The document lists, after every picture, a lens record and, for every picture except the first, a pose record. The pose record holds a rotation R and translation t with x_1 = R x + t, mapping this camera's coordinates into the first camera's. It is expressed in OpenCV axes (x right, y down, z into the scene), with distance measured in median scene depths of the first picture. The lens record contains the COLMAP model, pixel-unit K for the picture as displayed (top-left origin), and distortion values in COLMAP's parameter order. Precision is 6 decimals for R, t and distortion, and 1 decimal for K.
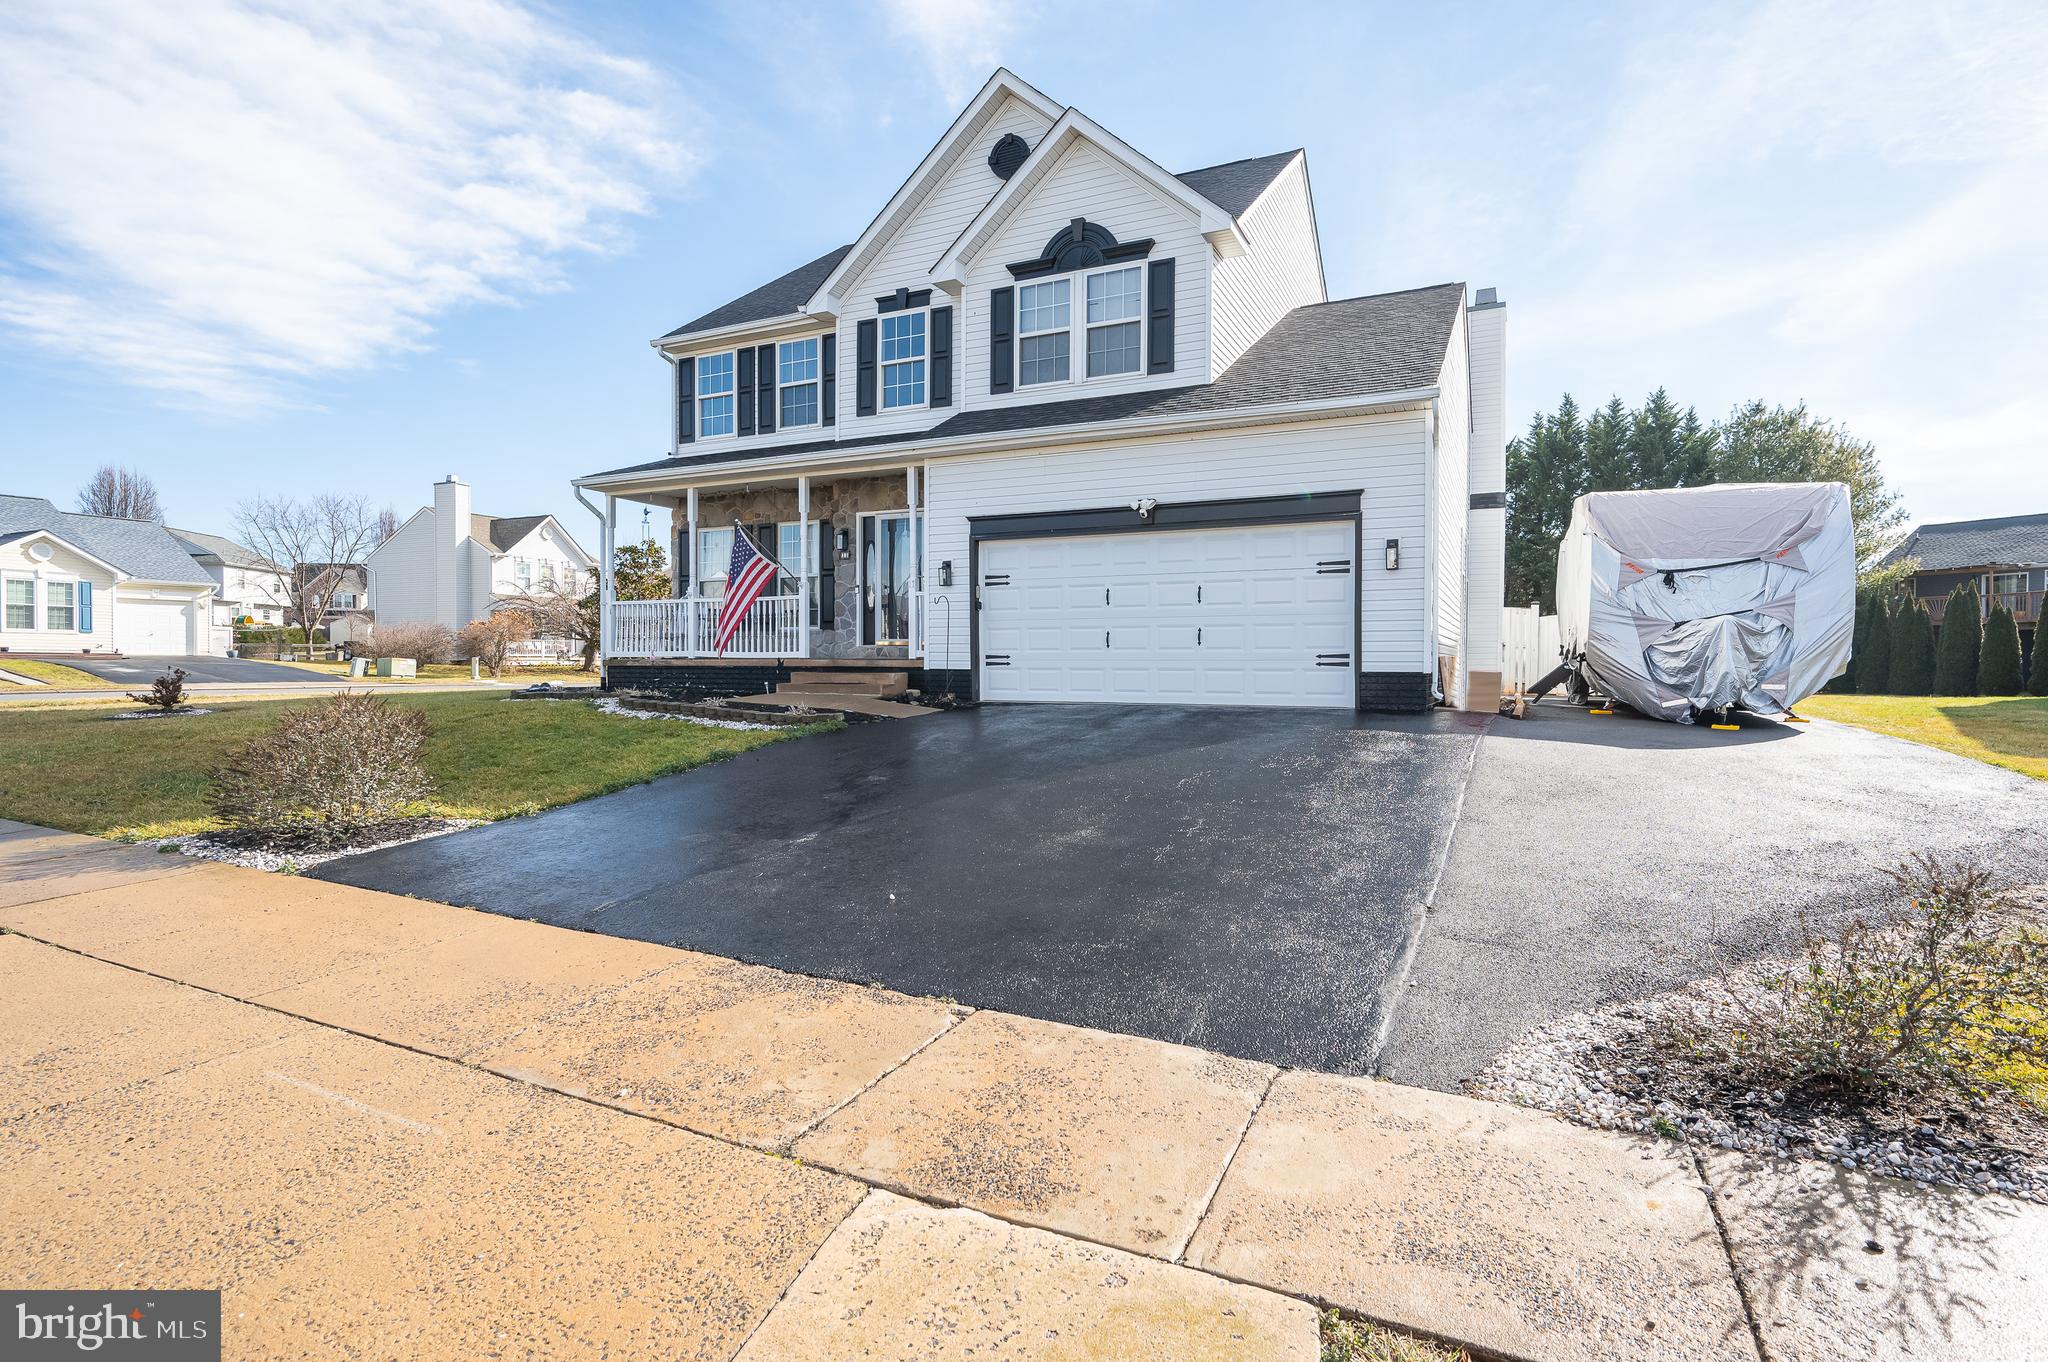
lens RADIAL K [[987.1, 0, 1022.5], [0, 987.1, 678.2], [0, 0, 1]] dist [0.001913, -0.000635]
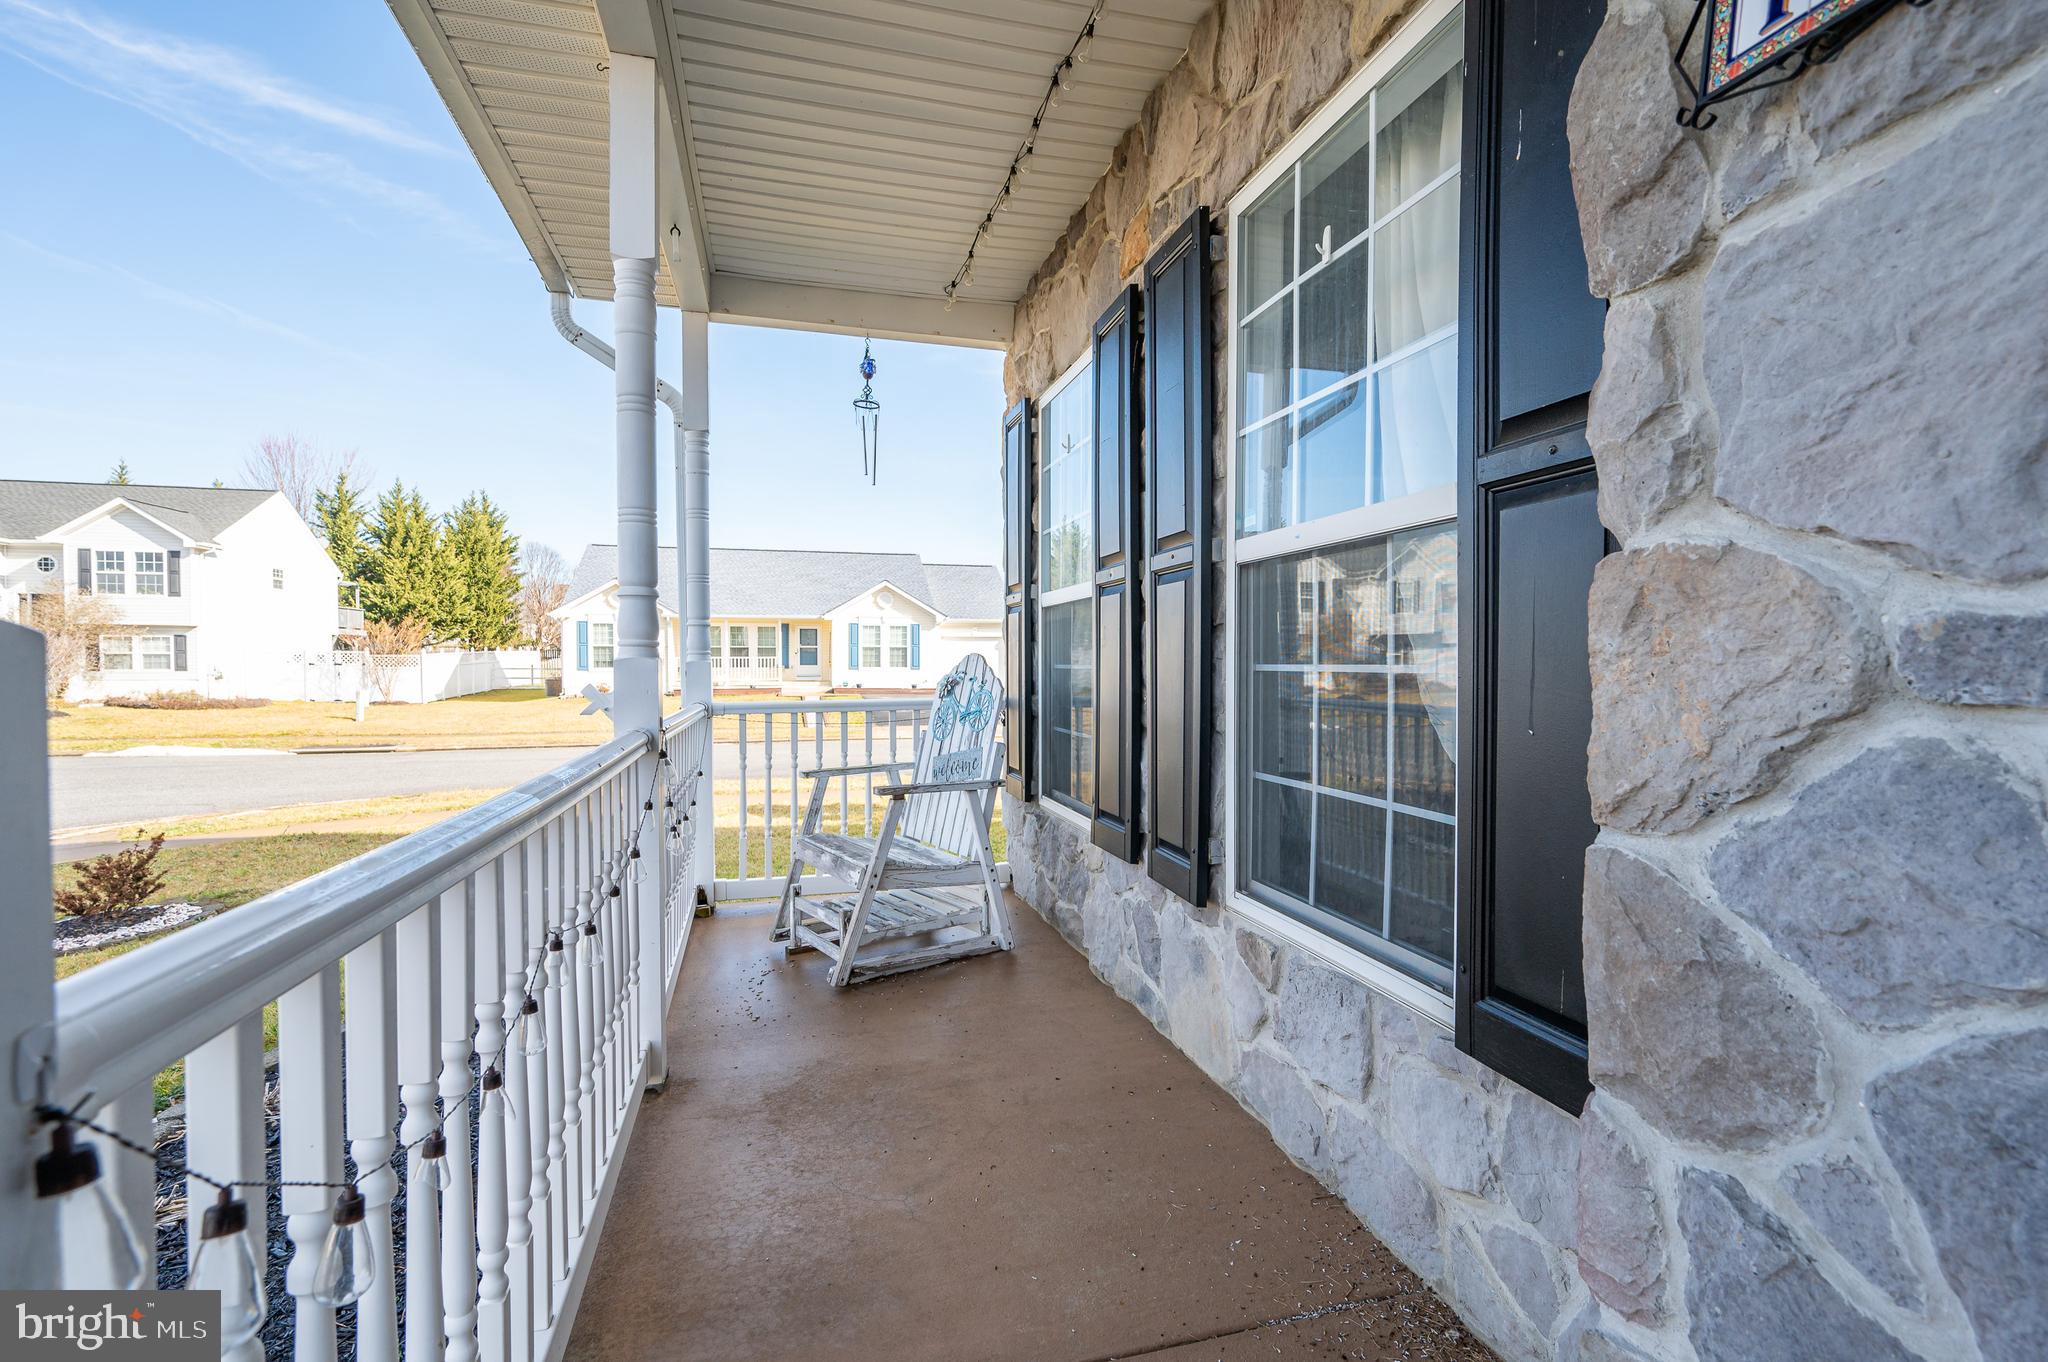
lens RADIAL K [[922.1, 0, 1024.9], [0, 922.1, 684.6], [0, 0, 1]] dist [0.000175, 0.000016]
pose [[0.654673, 0.013273, -0.755796, -0.178572], [-0.010914, 0.999908, 0.008106, -0.093803], [0.755834, 0.002942, 0.654757, 0.984583]]
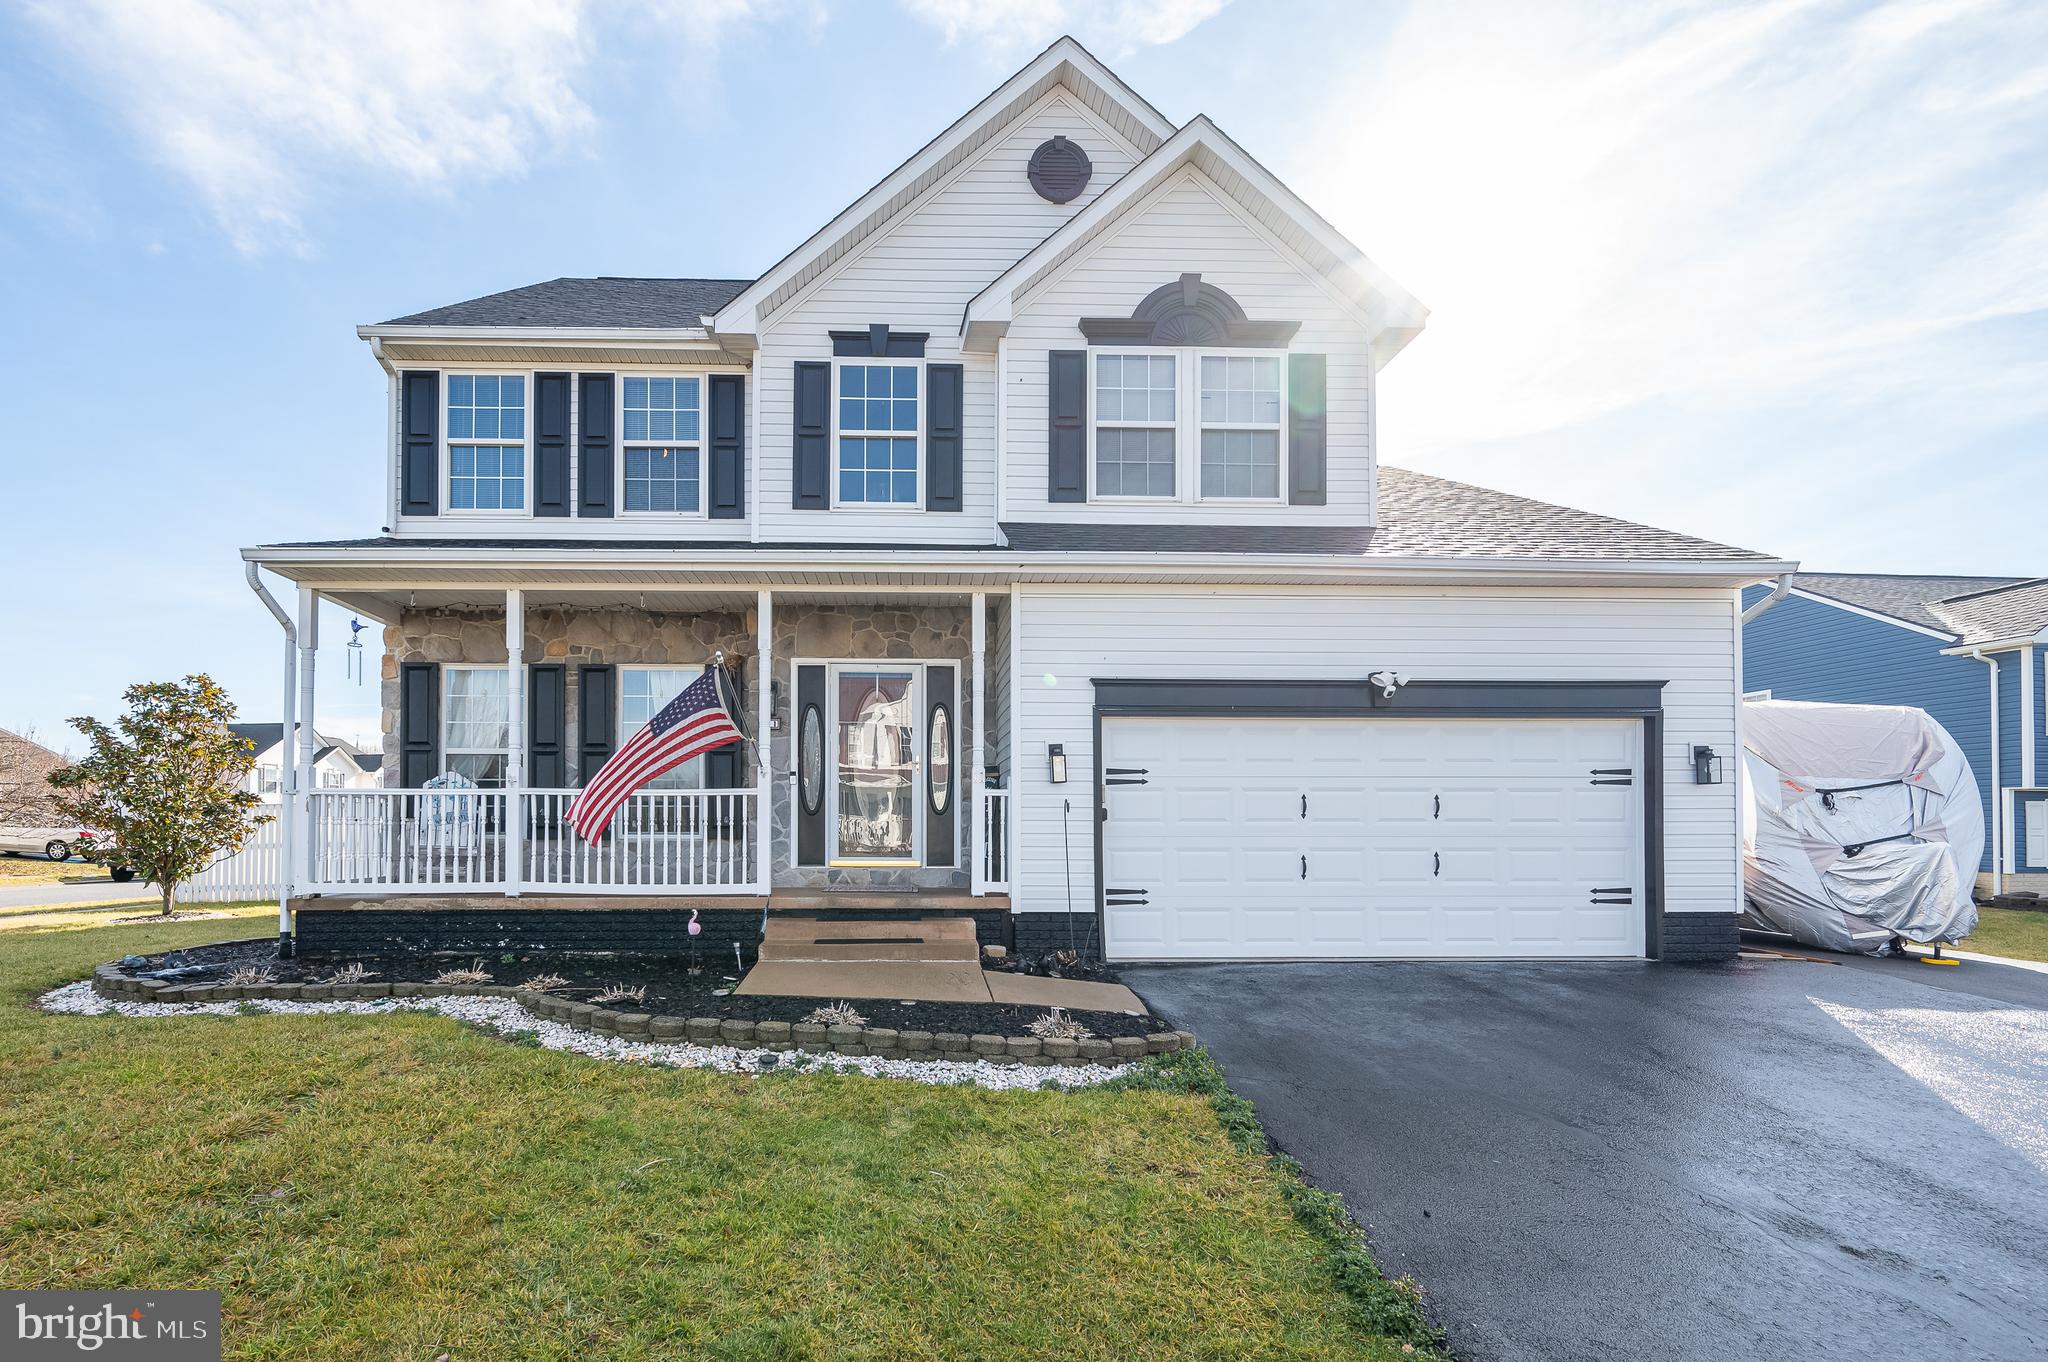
lens RADIAL K [[964.1, 0, 917.8], [0, 964.1, 822.8], [0, 0, 1]] dist [-0.000067, -0.000329]
pose [[0.891186, 0.003302, 0.453627, -0.393093], [0.010042, 0.999585, -0.027004, -0.046134], [-0.453528, 0.028621, 0.890782, 0.430720]]
